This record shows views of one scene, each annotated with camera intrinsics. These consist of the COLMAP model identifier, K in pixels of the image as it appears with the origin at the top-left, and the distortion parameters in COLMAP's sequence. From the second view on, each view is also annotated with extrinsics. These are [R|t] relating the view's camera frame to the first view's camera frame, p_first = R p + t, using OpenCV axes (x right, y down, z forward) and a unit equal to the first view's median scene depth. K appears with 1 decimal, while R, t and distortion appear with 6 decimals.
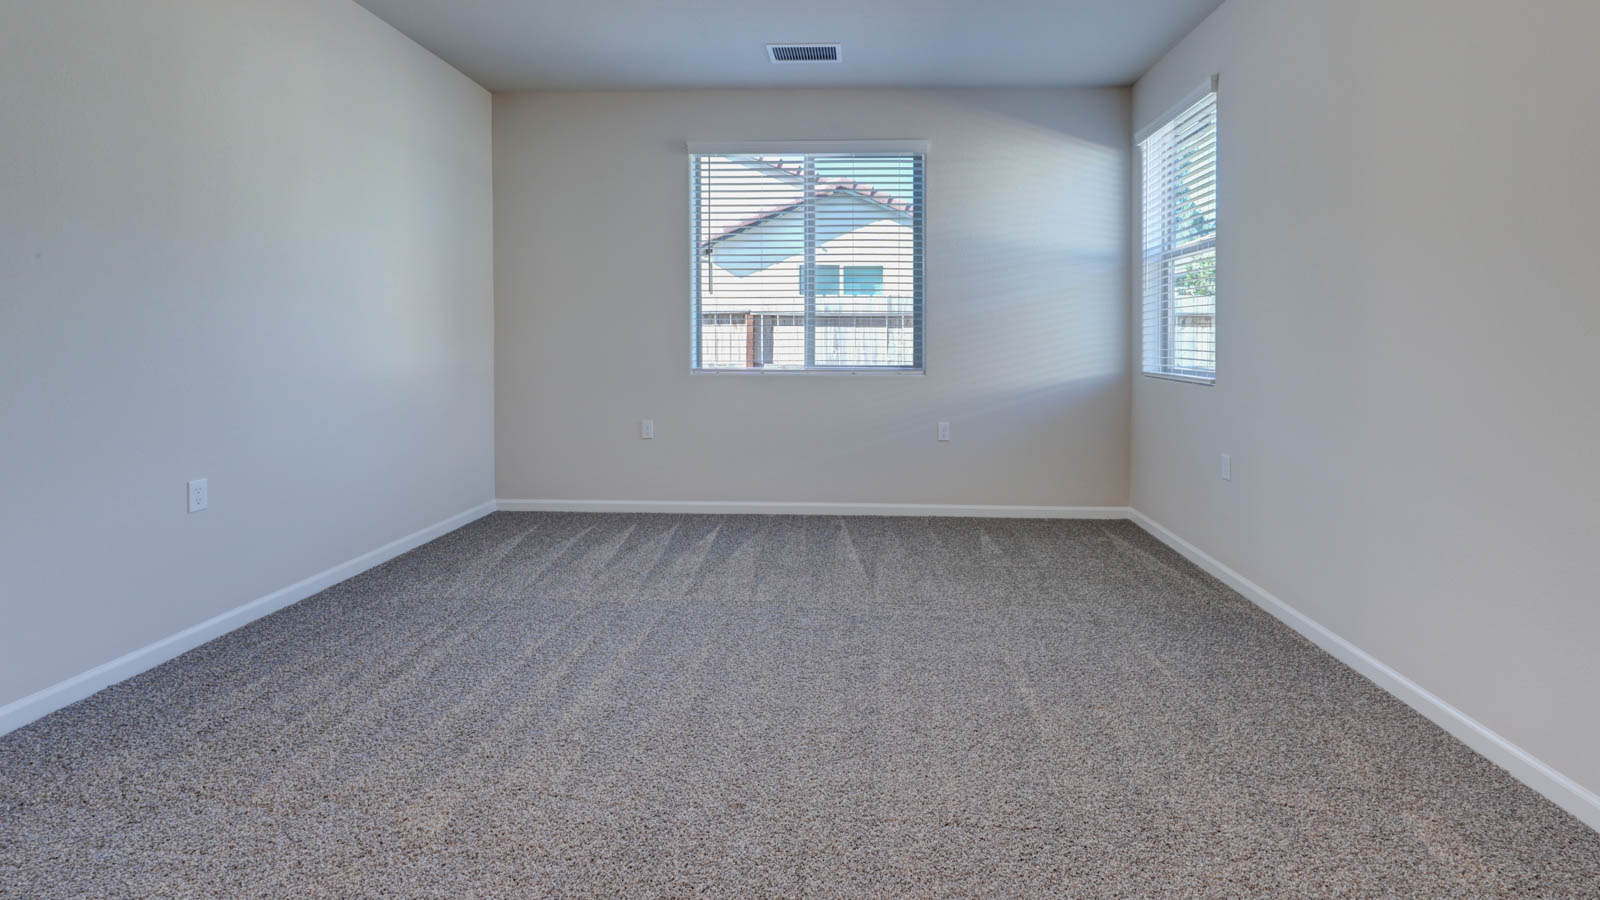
lens RADIAL K [[692.7, 0, 777.3], [0, 692.7, 346.9], [0, 0, 1]] dist [0.002295, 0.000182]
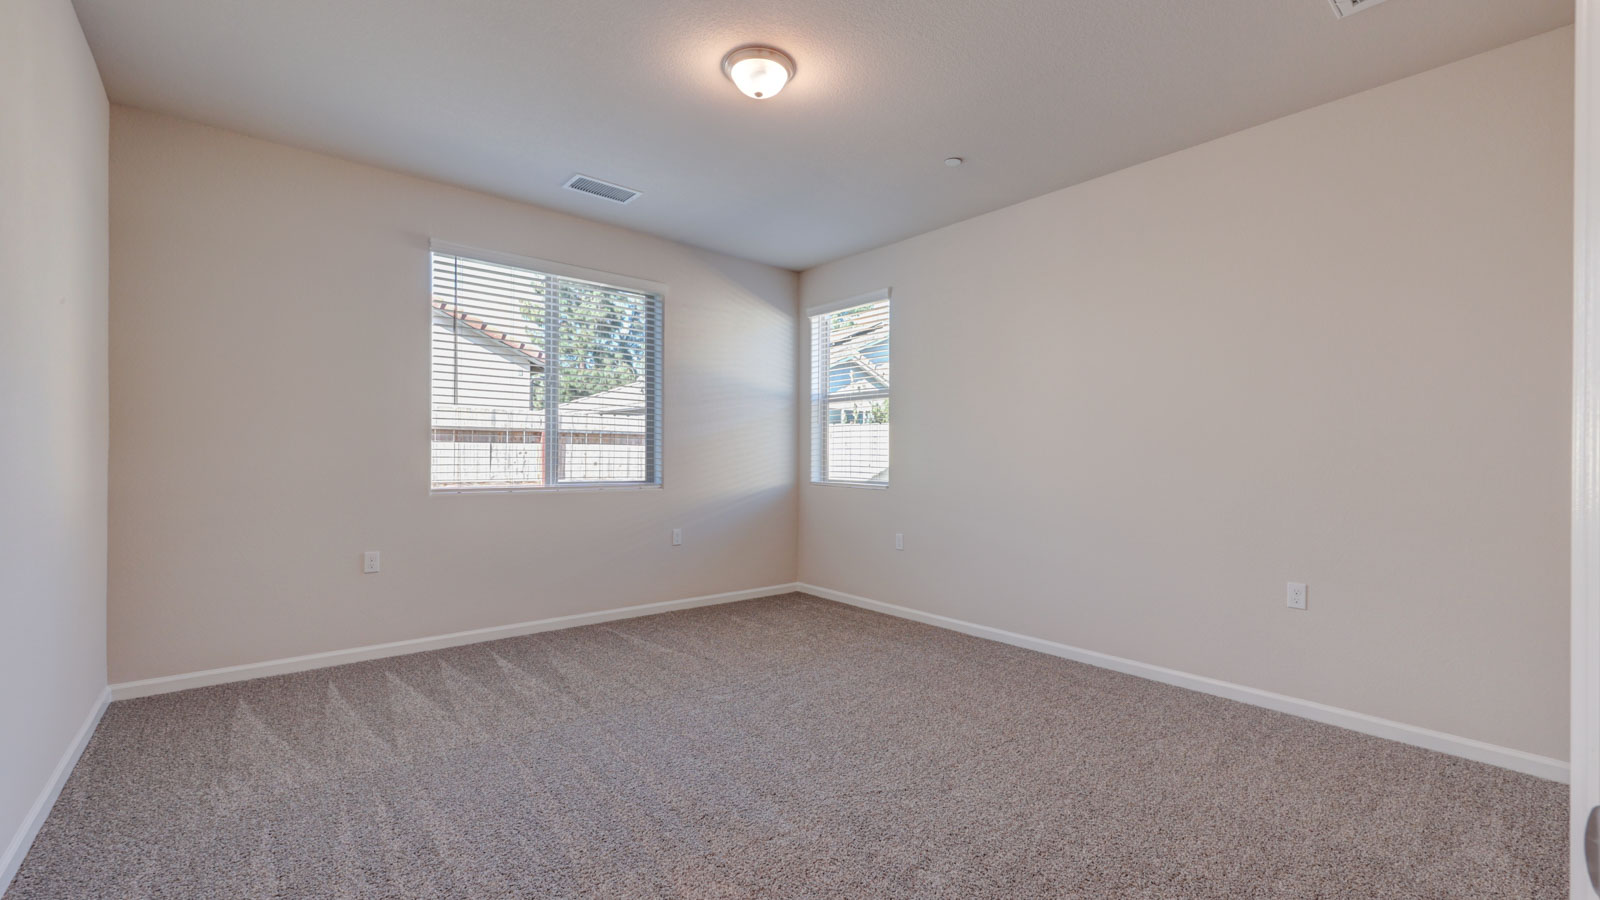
lens RADIAL K [[692.7, 0, 807.1], [0, 692.7, 452.3], [0, 0, 1]] dist [0.002295, 0.000182]
pose [[0.717105, 0.008472, 0.696914, -0.404384], [0.003228, 0.999875, -0.015477, -0.000475], [-0.696958, 0.013348, 0.716988, 0.014403]]
